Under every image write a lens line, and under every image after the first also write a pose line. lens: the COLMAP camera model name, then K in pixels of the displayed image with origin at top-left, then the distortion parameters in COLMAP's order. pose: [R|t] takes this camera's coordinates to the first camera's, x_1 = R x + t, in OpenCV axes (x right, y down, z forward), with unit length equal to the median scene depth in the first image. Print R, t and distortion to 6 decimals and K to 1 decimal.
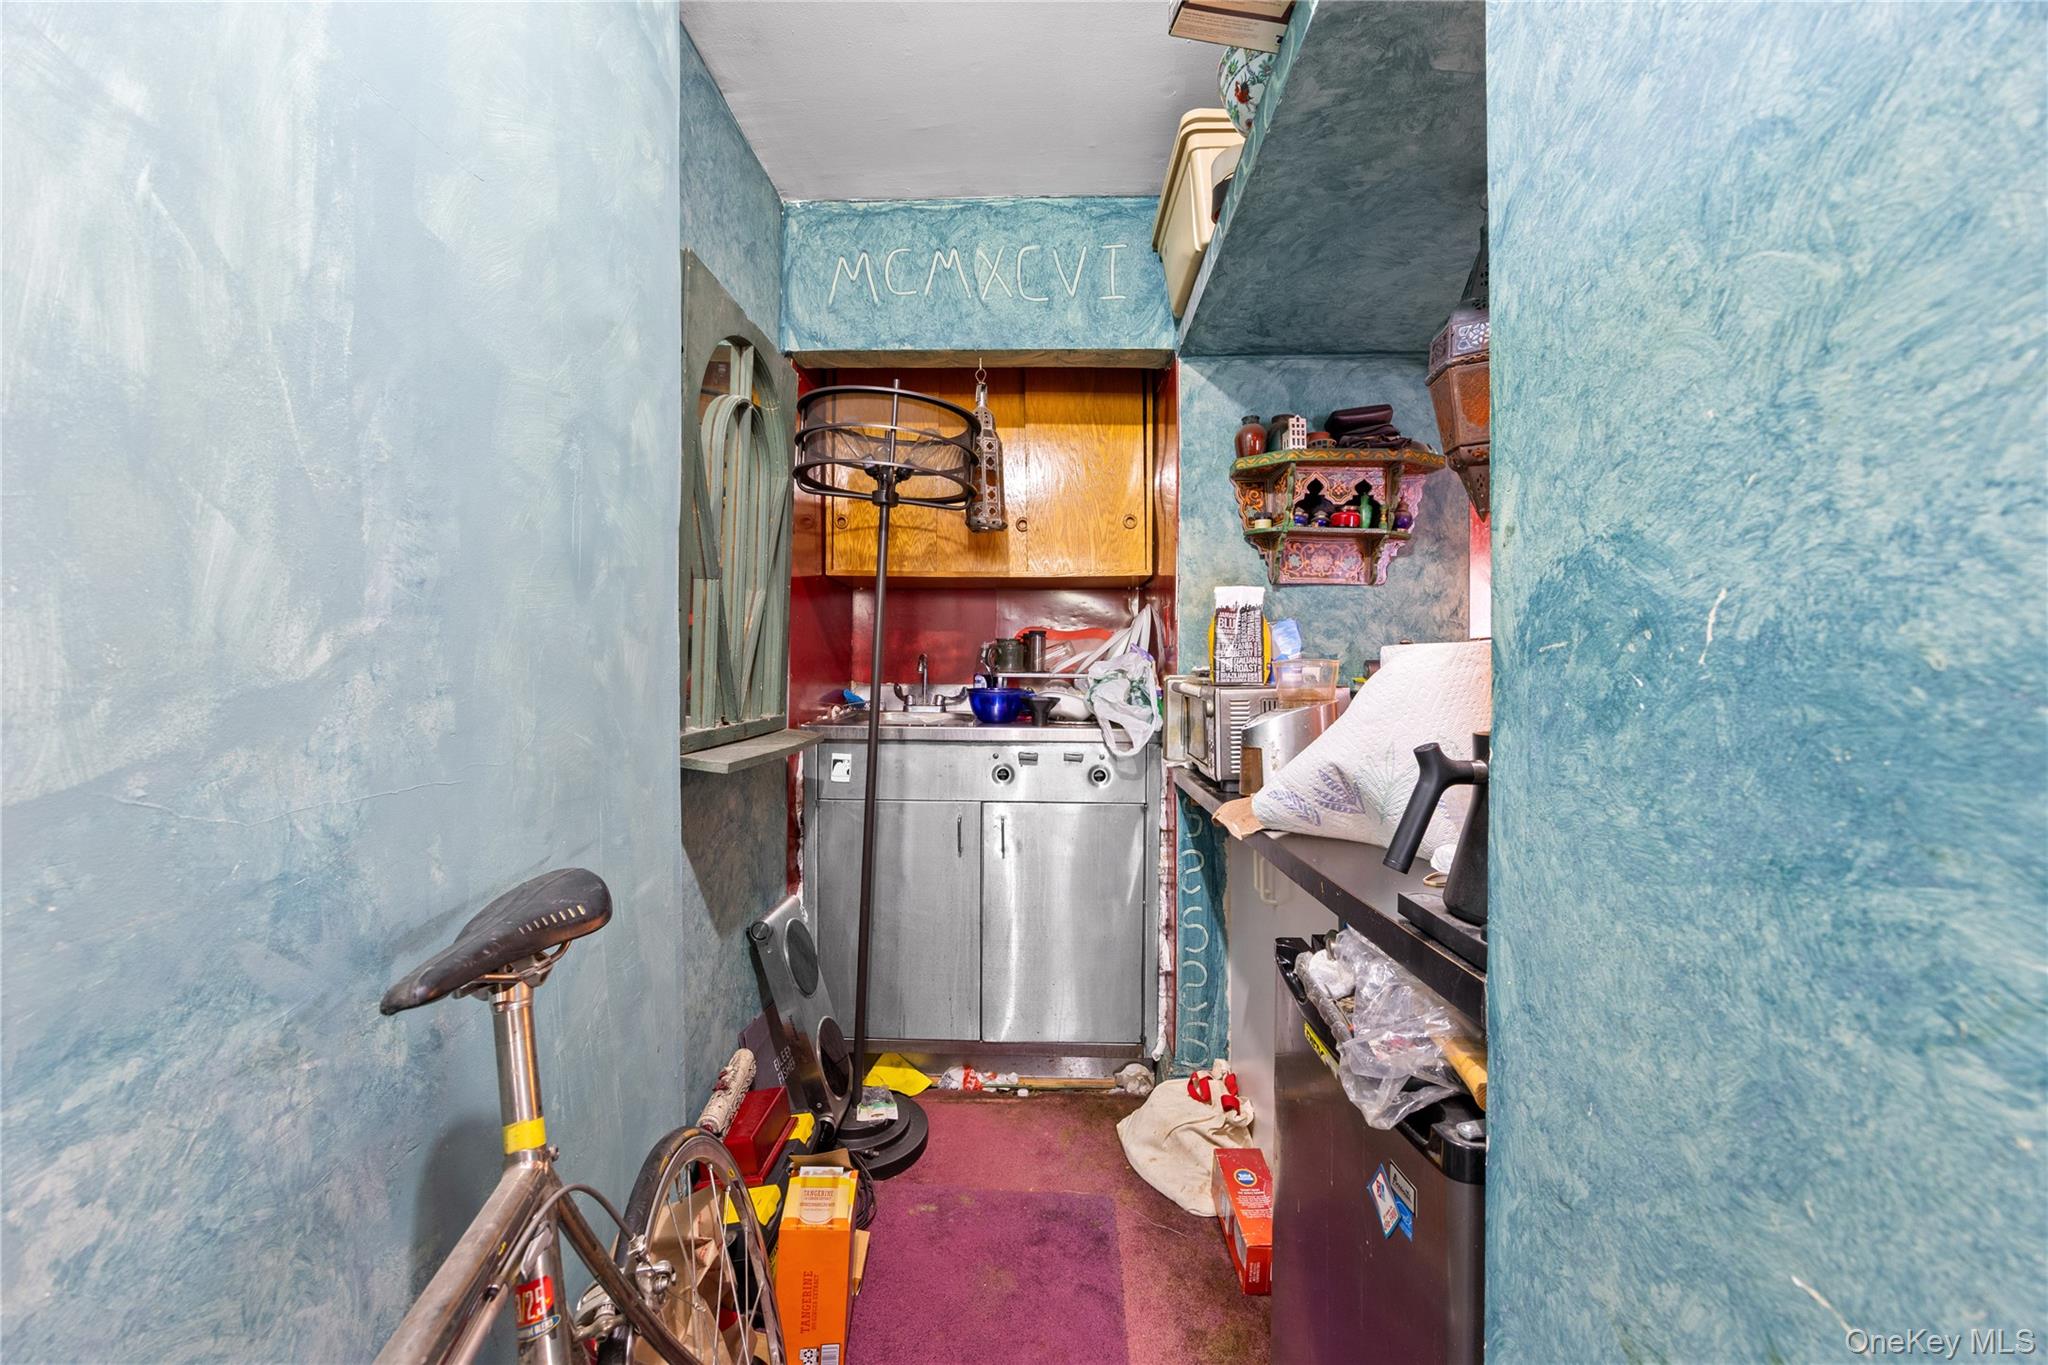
lens RADIAL K [[788.7, 0, 1026.4], [0, 788.7, 674.7], [0, 0, 1]] dist [-0.004379, -0.000276]
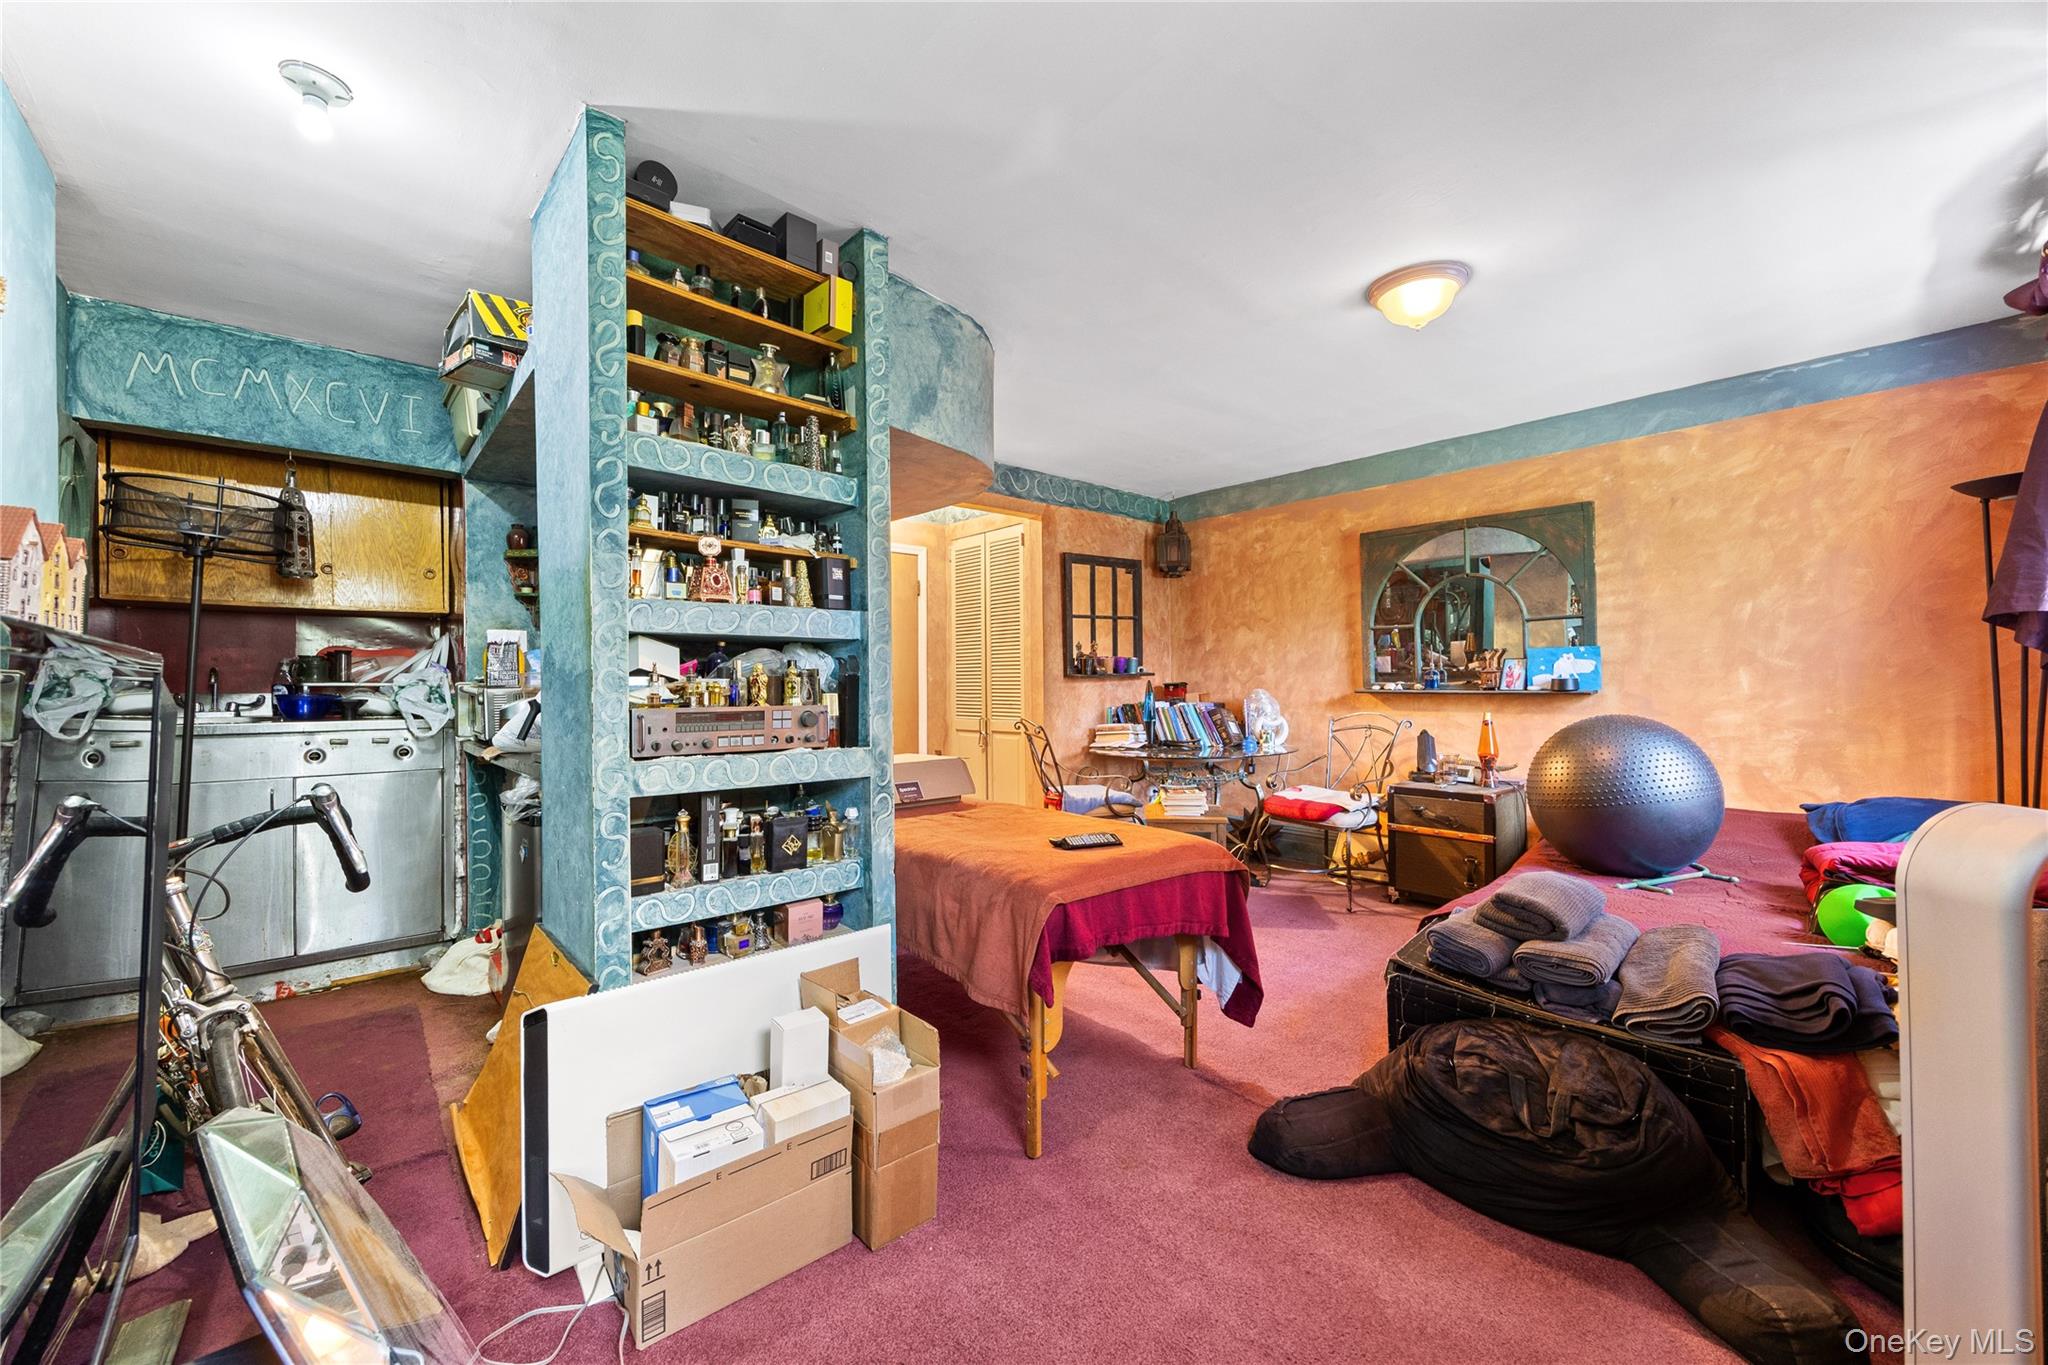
lens RADIAL K [[788.7, 0, 1026.0], [0, 788.7, 683.4], [0, 0, 1]] dist [-0.004379, -0.000276]
pose [[0.726236, -0.008681, 0.687390, -0.072414], [0.013312, 0.999910, -0.001436, 0.019767], [-0.687316, 0.010193, 0.726287, -0.875735]]
